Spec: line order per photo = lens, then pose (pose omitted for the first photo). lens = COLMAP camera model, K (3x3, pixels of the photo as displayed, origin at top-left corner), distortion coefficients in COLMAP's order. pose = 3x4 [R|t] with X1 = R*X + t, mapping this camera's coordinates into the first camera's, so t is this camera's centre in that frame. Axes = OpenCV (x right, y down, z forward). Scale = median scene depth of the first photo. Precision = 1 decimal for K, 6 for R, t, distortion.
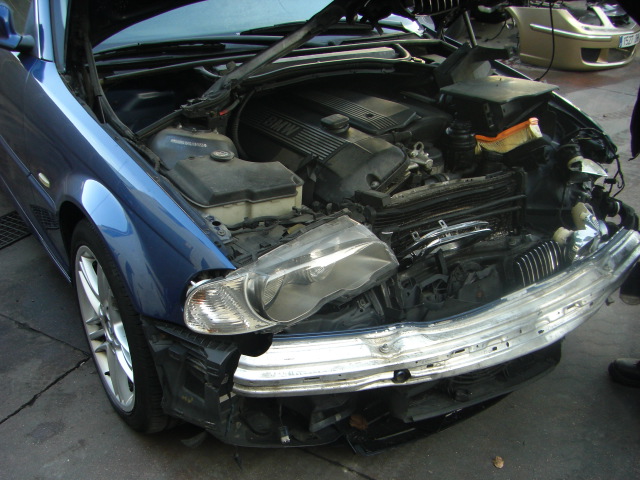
lens RADIAL K [[717.0, 0, 295.0], [0, 717.0, 314.1], [0, 0, 1]] dist [-0.172059, 0.080250]
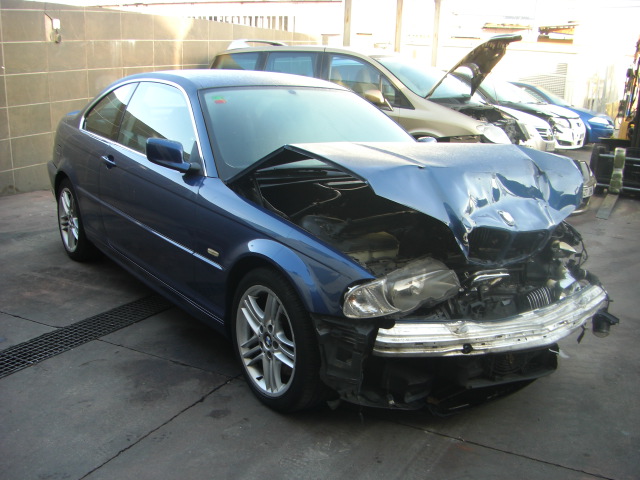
lens RADIAL K [[717.0, 0, 295.0], [0, 717.0, 314.1], [0, 0, 1]] dist [-0.172059, 0.080250]
pose [[0.999296, -0.001154, 0.037495, -0.287711], [0.009883, 0.972315, -0.233466, 0.355889], [-0.036187, 0.233672, 0.971642, -0.563207]]
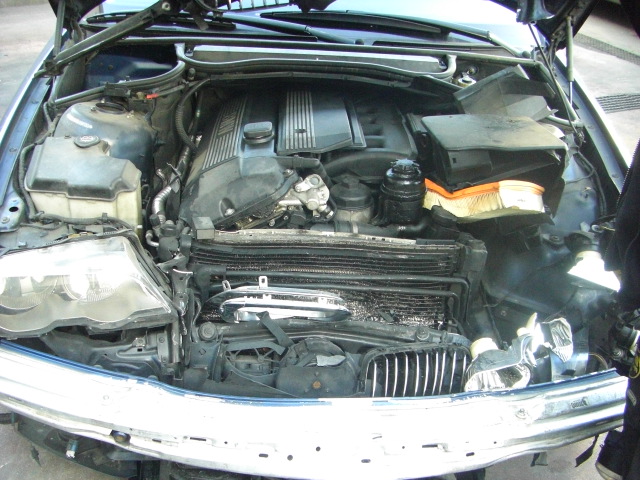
lens RADIAL K [[717.0, 0, 295.0], [0, 717.0, 314.1], [0, 0, 1]] dist [-0.172059, 0.080250]
pose [[0.851480, 0.315246, -0.419049, 0.571329], [-0.302940, 0.947997, 0.097615, -0.177808], [0.428031, 0.043829, 0.902701, 0.298901]]
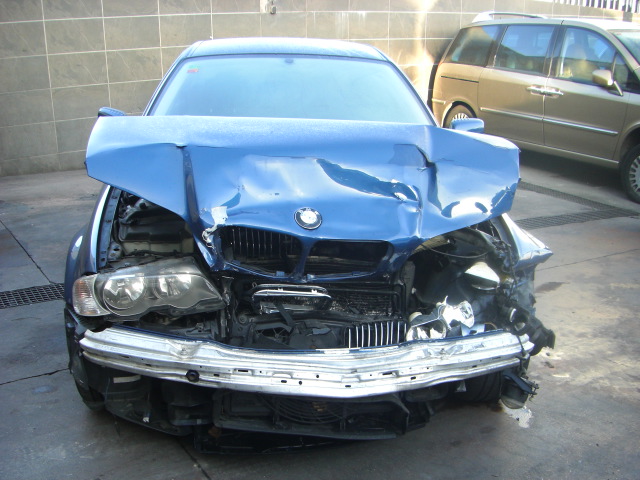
lens RADIAL K [[717.0, 0, 295.0], [0, 717.0, 314.1], [0, 0, 1]] dist [-0.172059, 0.080250]
pose [[0.880241, 0.166577, -0.444329, 0.809362], [-0.253690, 0.956509, -0.143984, 0.108376], [0.401020, 0.239462, 0.884218, -0.117540]]
